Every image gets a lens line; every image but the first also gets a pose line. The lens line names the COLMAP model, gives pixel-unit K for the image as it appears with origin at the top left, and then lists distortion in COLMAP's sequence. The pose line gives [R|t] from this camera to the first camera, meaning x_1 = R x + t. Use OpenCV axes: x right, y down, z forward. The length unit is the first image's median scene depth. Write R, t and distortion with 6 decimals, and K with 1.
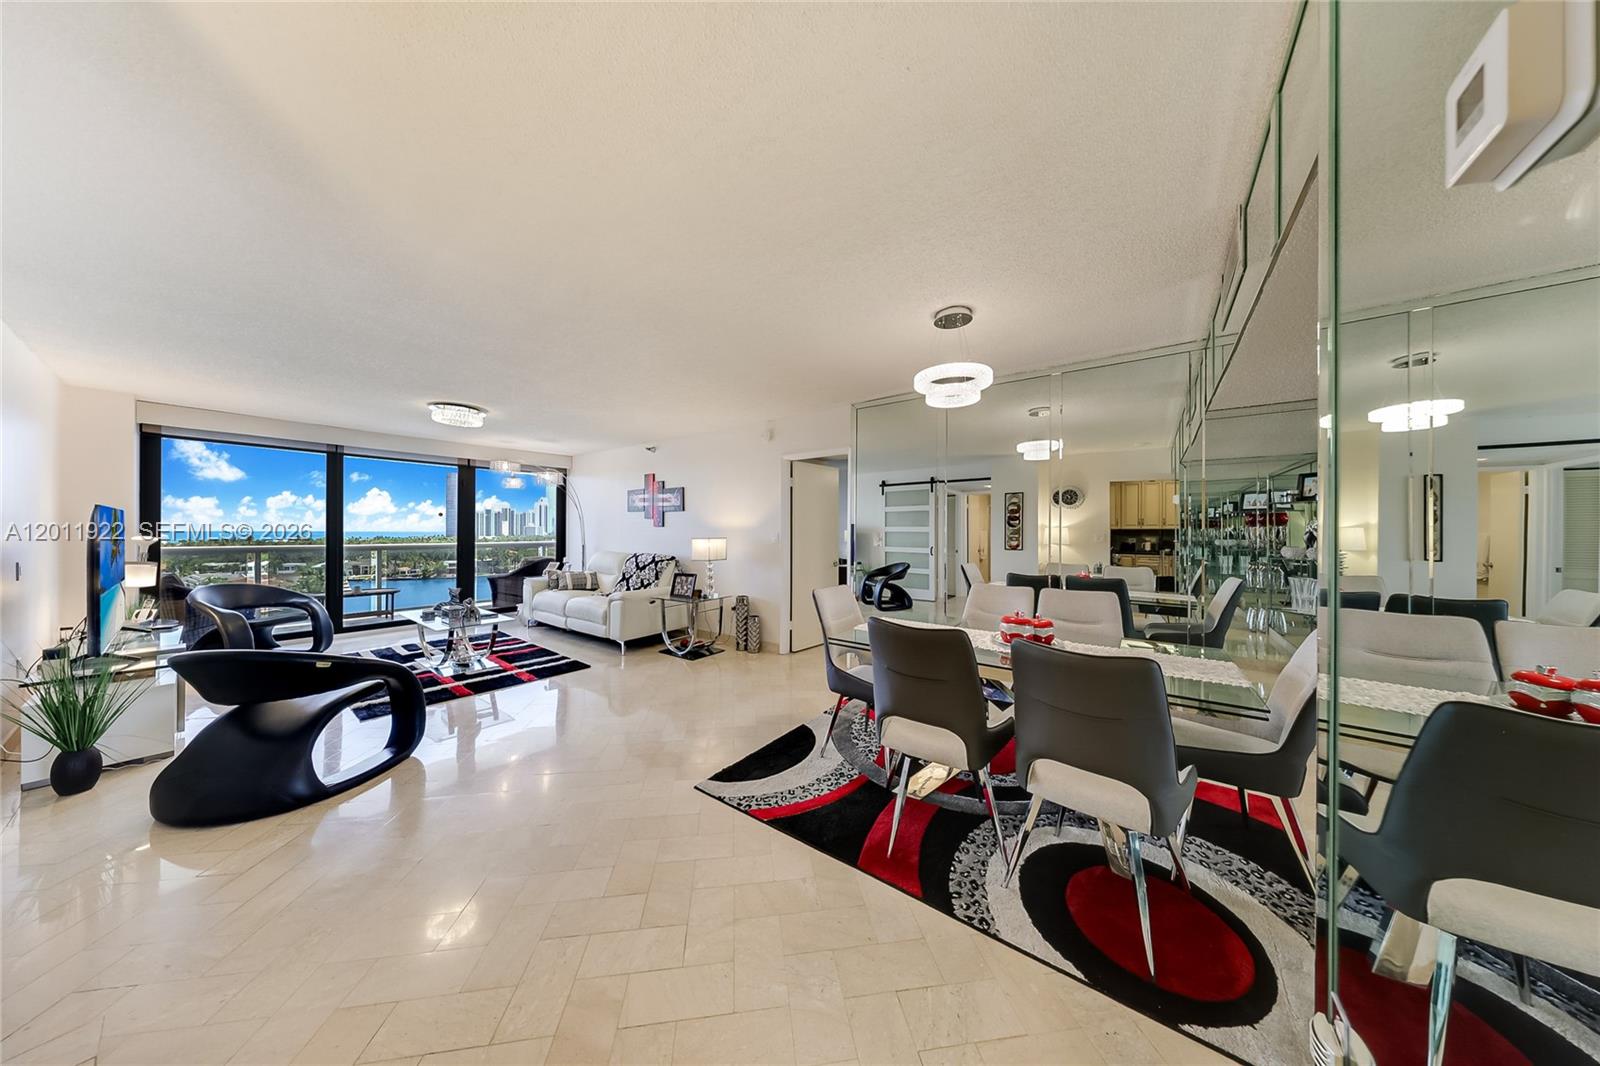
lens RADIAL K [[458.7, 0, 803.6], [0, 458.7, 535.7], [0, 0, 1]] dist [-0.000759, 0.000013]
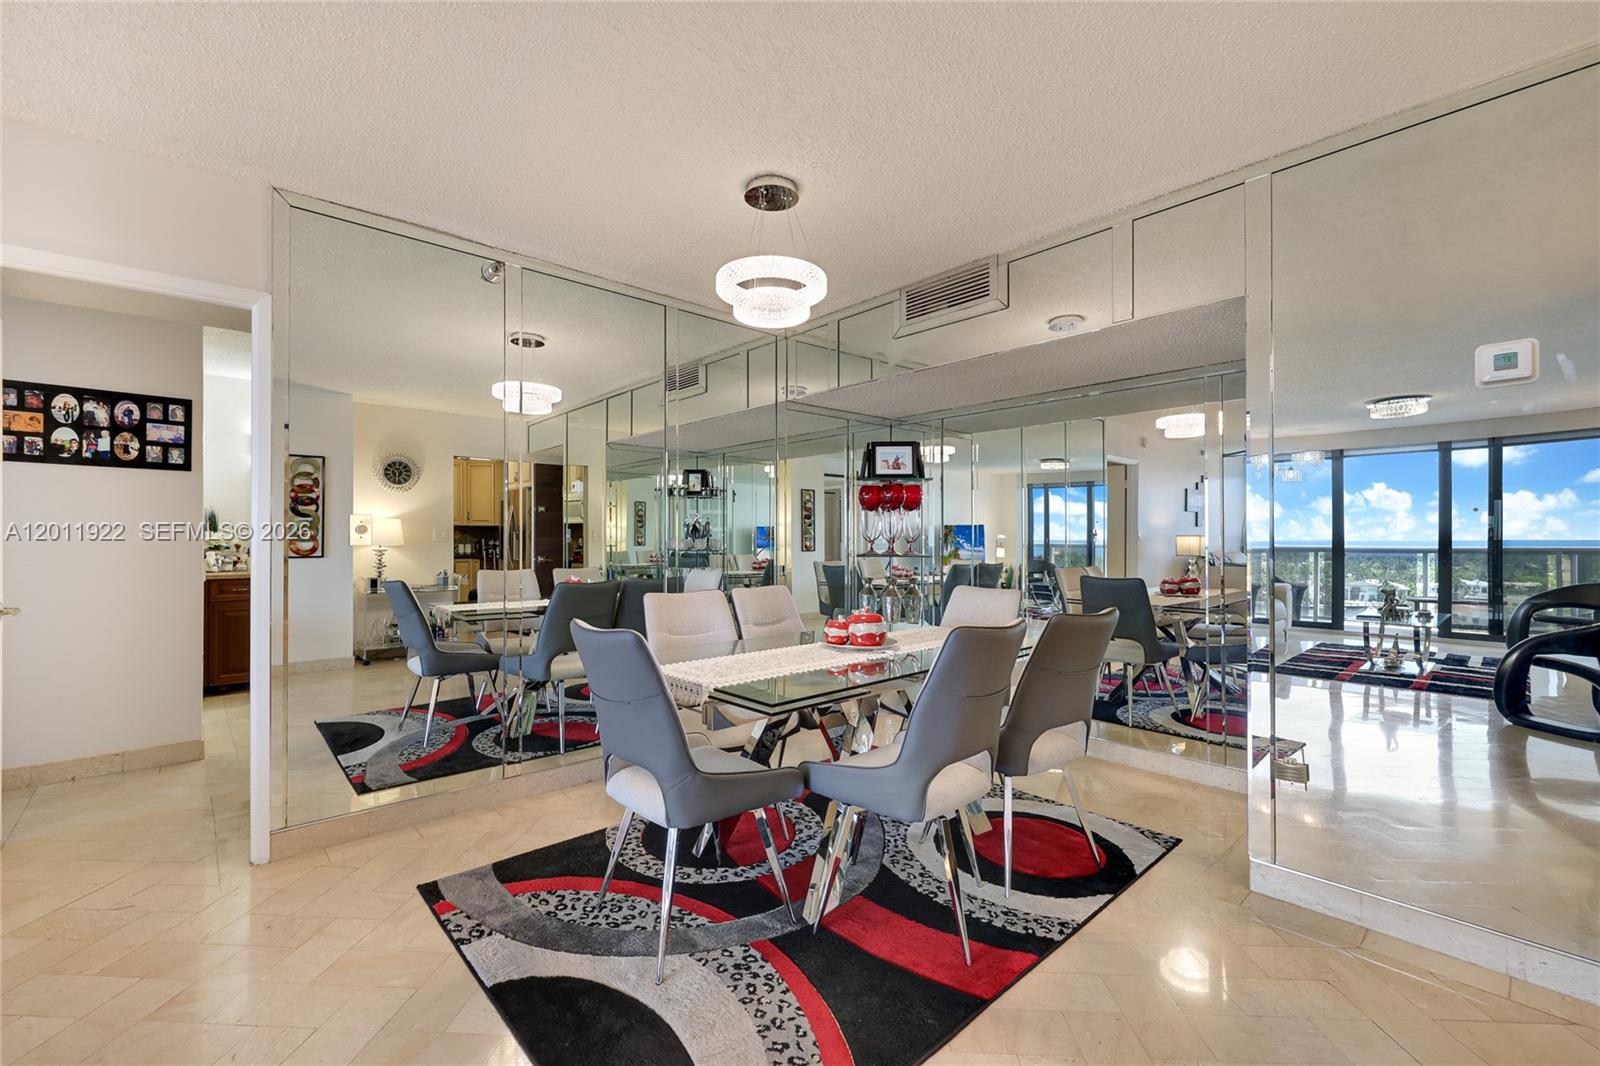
lens RADIAL K [[666.4, 0, 807.4], [0, 666.4, 539.5], [0, 0, 1]] dist [-0.000352, 0.000040]
pose [[0.192564, -0.000503, 0.981284, -0.269268], [0.009736, 0.999952, -0.001398, 0.019444], [-0.981236, 0.009823, 0.192560, 0.332036]]
